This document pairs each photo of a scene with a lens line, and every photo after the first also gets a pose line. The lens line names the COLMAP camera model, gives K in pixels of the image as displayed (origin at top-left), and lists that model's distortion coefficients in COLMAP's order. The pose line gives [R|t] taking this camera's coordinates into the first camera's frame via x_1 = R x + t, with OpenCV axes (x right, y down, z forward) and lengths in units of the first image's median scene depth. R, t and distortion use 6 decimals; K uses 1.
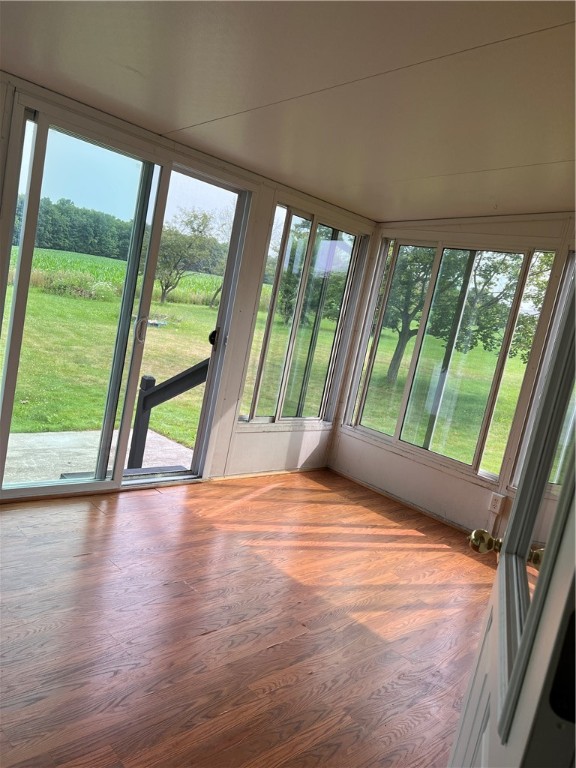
lens RADIAL K [[576.5, 0, 285.9], [0, 576.5, 384.9], [0, 0, 1]] dist [0.038056, -0.020055]
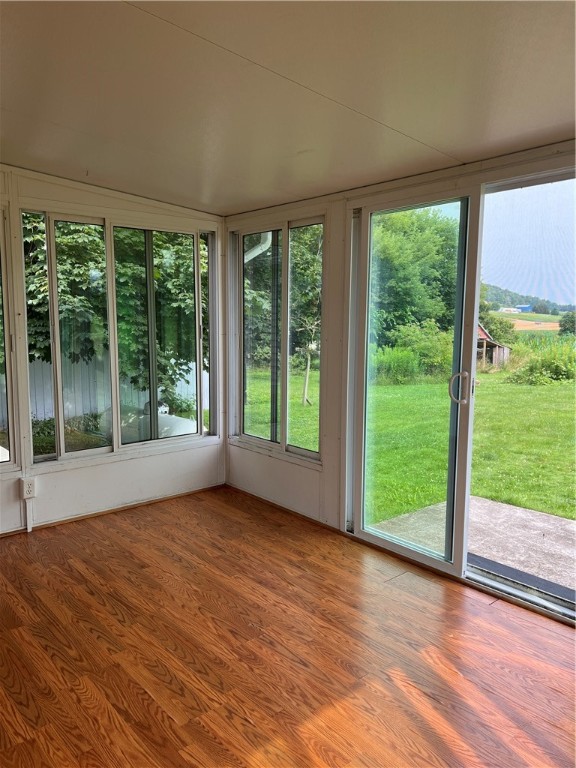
lens RADIAL K [[576.5, 0, 285.7], [0, 576.5, 385.6], [0, 0, 1]] dist [0.038056, -0.020055]
pose [[-0.060790, -0.078968, -0.995022, 0.719660], [-0.147443, 0.986640, -0.069295, -0.001911], [0.987201, 0.142497, -0.071622, 0.940774]]
